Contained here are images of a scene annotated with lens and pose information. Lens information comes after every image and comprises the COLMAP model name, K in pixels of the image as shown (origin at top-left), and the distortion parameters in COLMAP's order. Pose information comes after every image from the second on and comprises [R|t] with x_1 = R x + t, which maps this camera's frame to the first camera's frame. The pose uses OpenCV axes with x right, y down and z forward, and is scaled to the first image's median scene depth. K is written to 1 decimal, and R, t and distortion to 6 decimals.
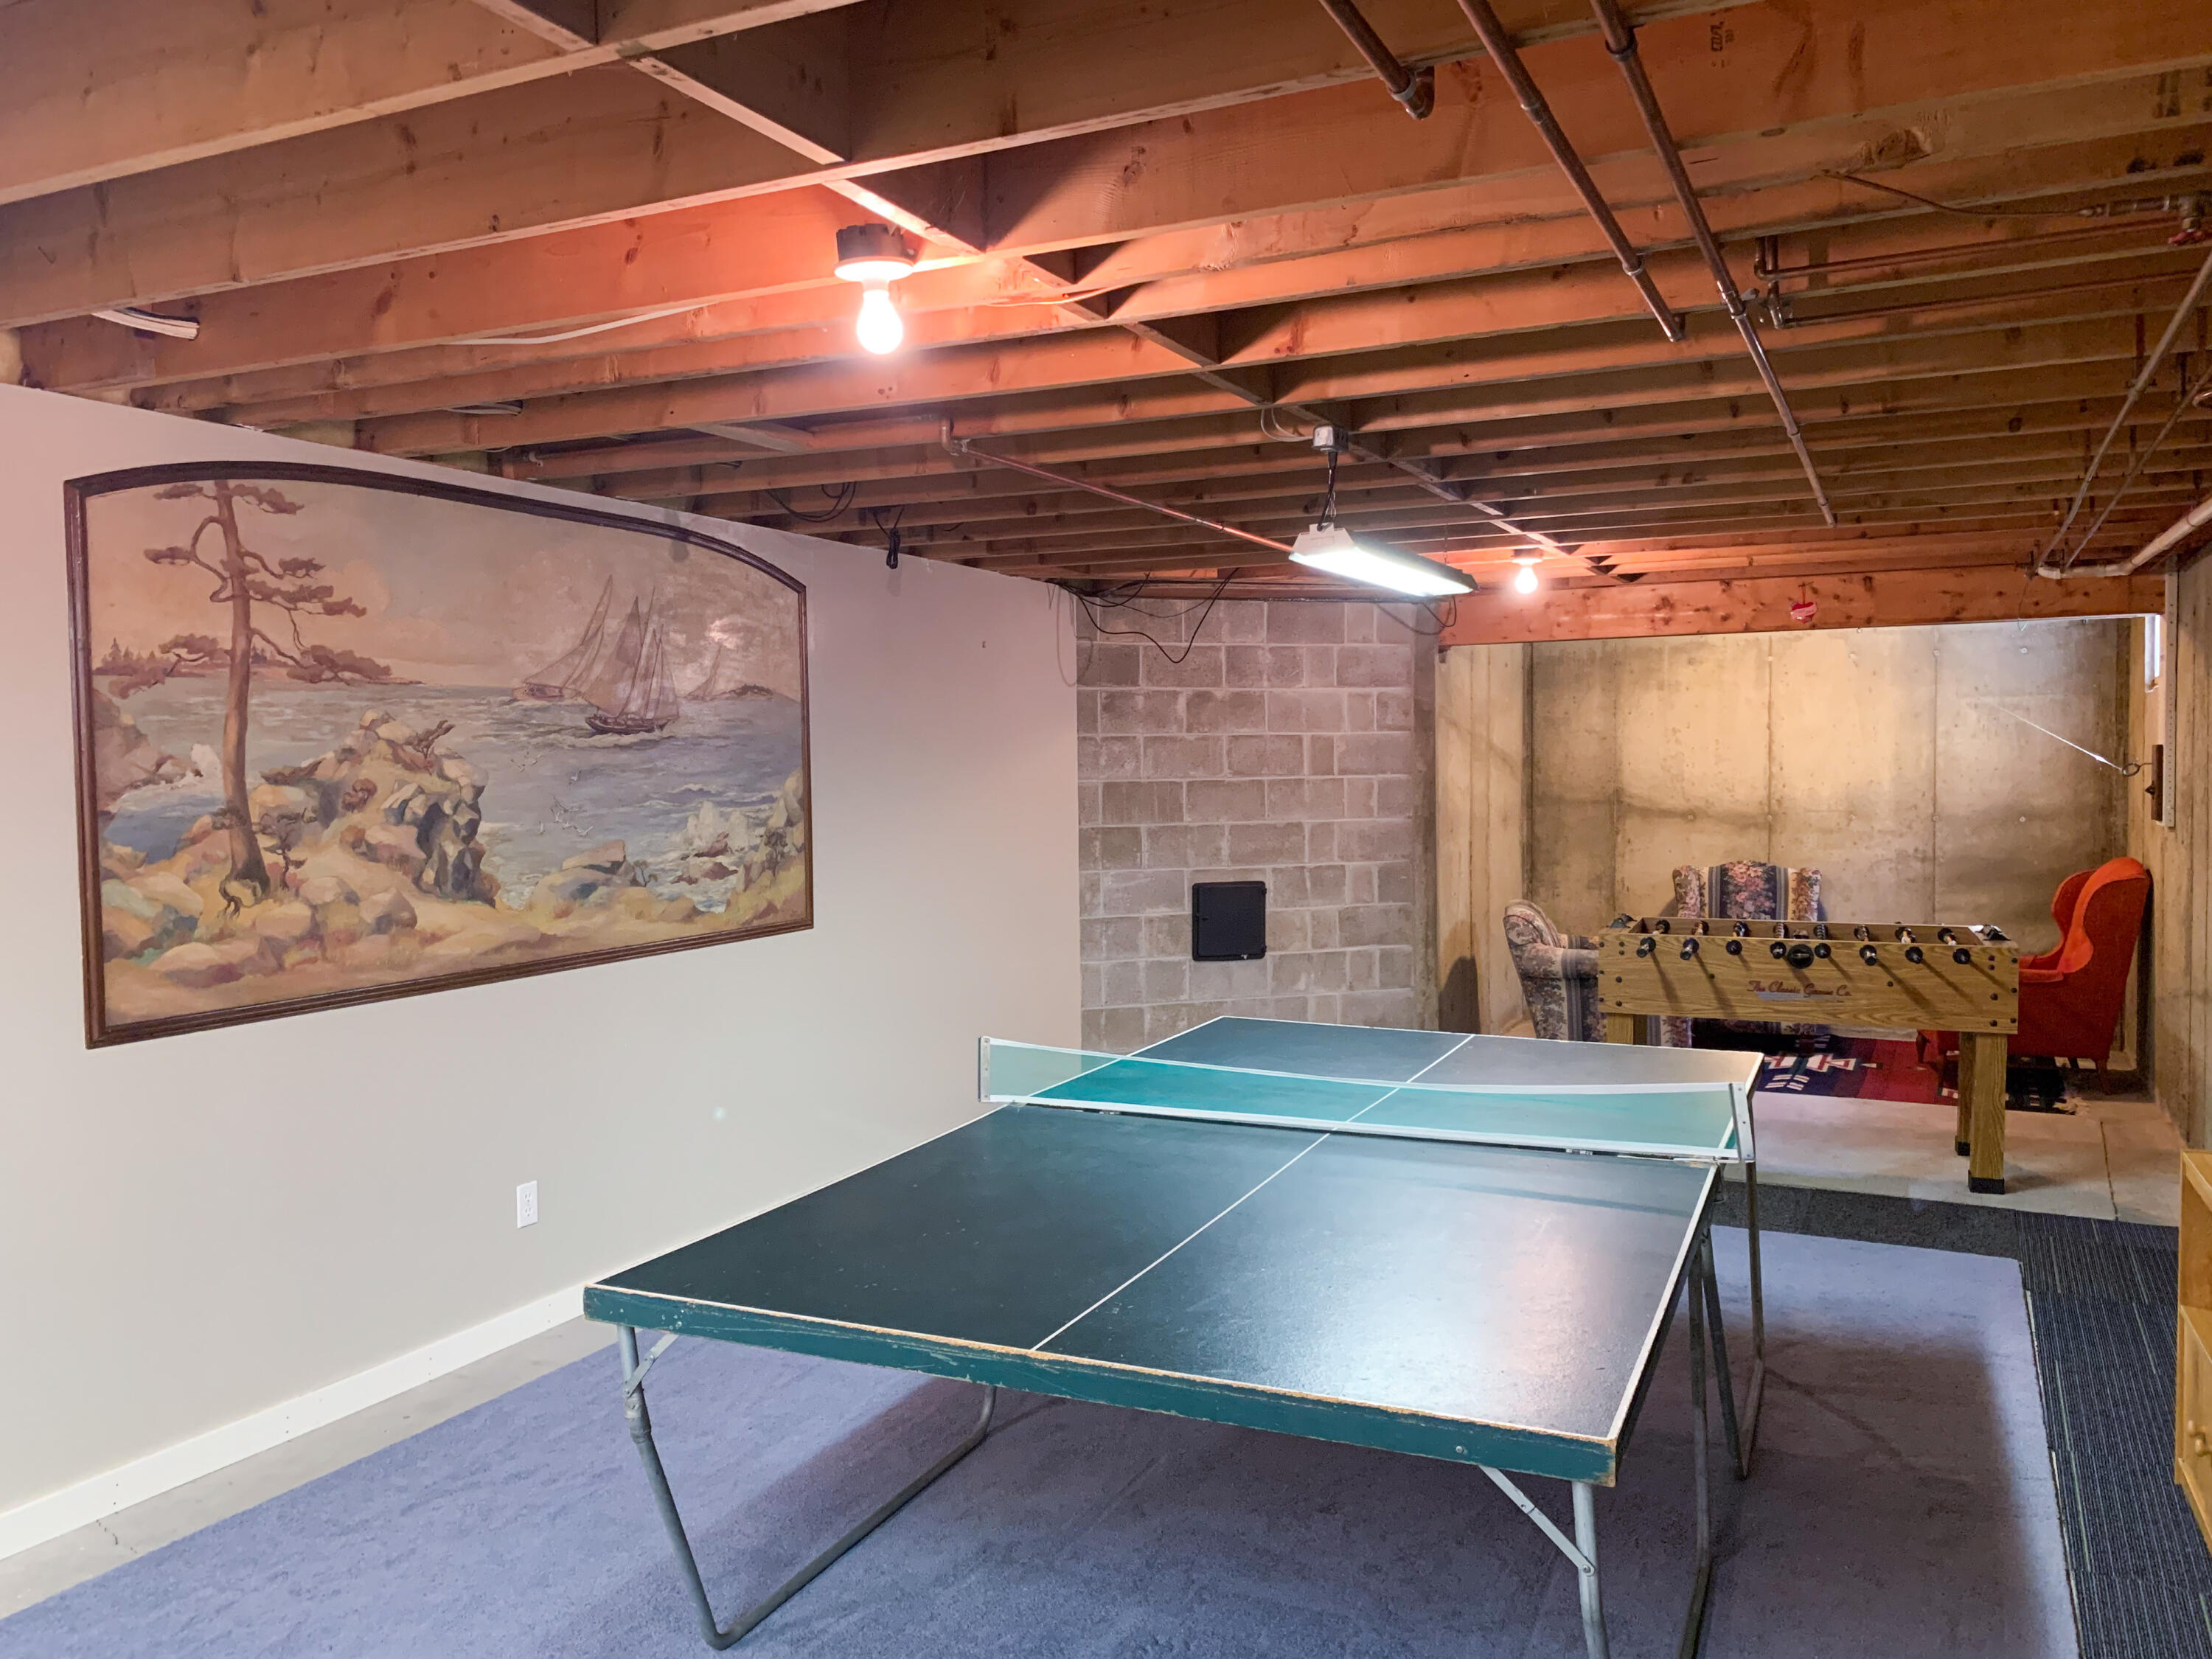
lens RADIAL K [[1650.9, 0, 1106.0], [0, 1650.9, 829.5], [0, 0, 1]] dist [0.072760, -0.165735]
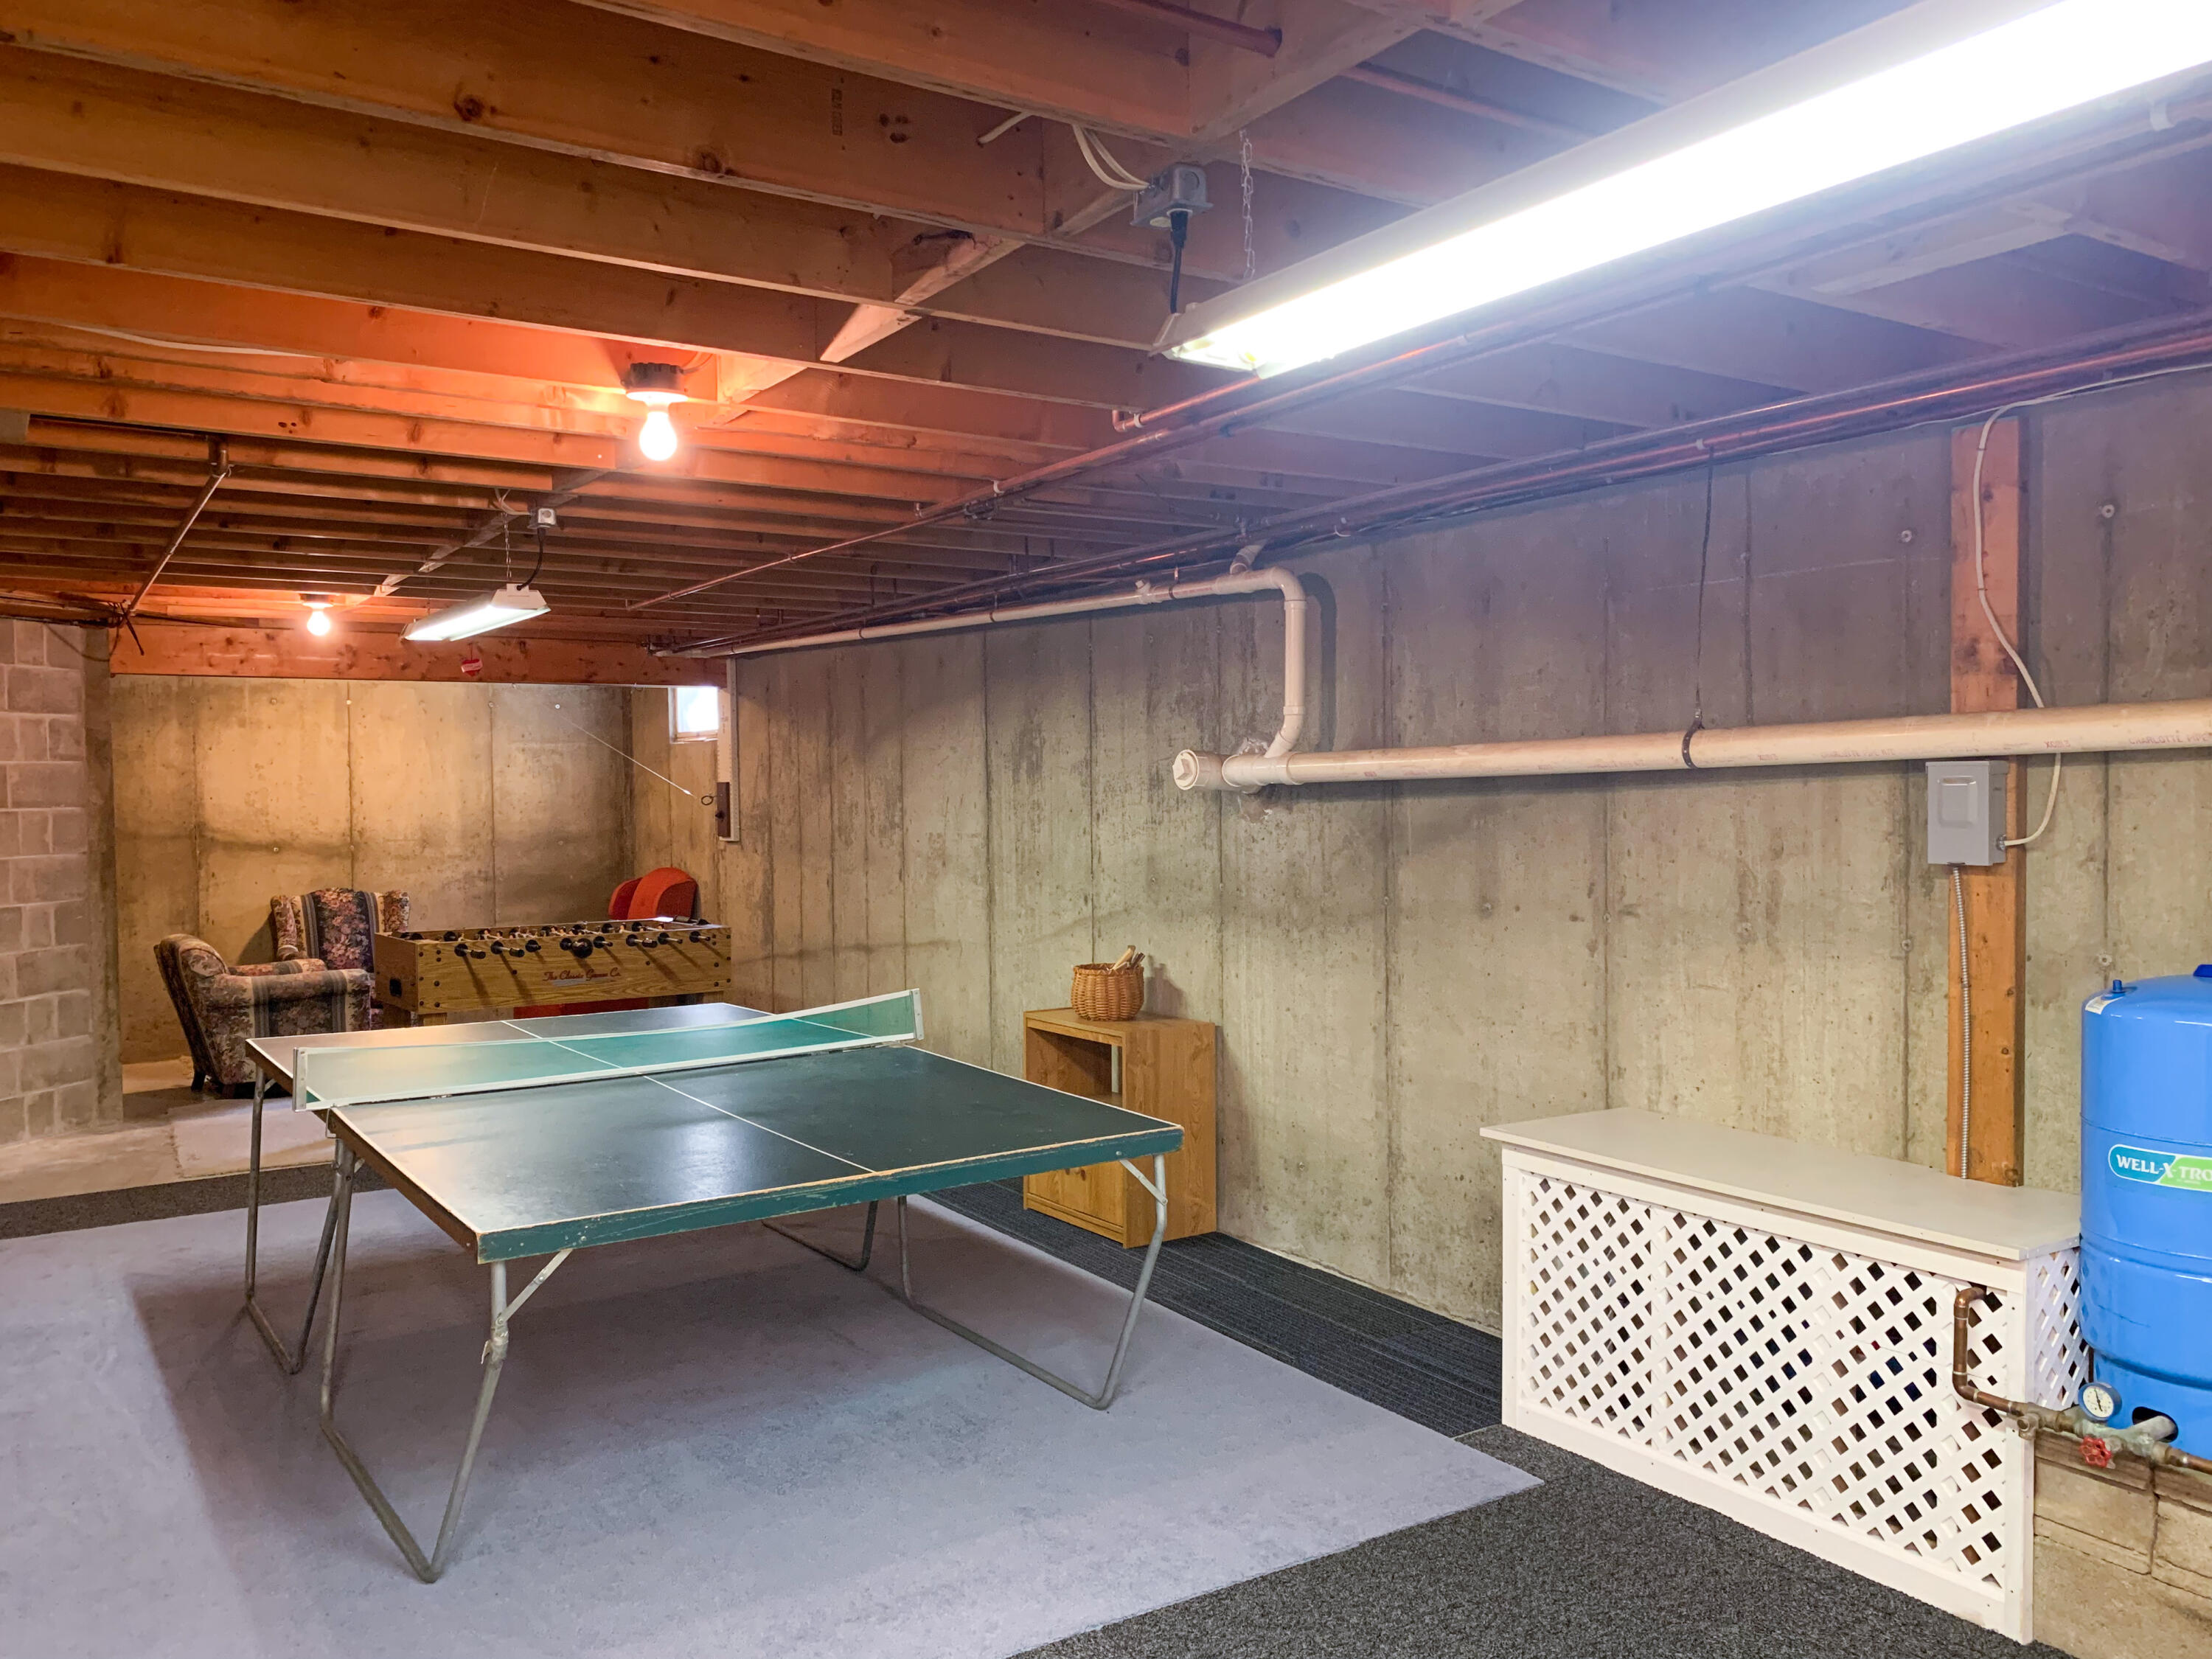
lens RADIAL K [[1668.8, 0, 1106.0], [0, 1668.8, 829.5], [0, 0, 1]] dist [-0.002852, 0.002554]
pose [[0.513624, -0.015149, 0.857882, -0.311367], [0.038007, 0.999264, -0.005109, 0.005933], [-0.857173, 0.035230, 0.513822, 0.012408]]
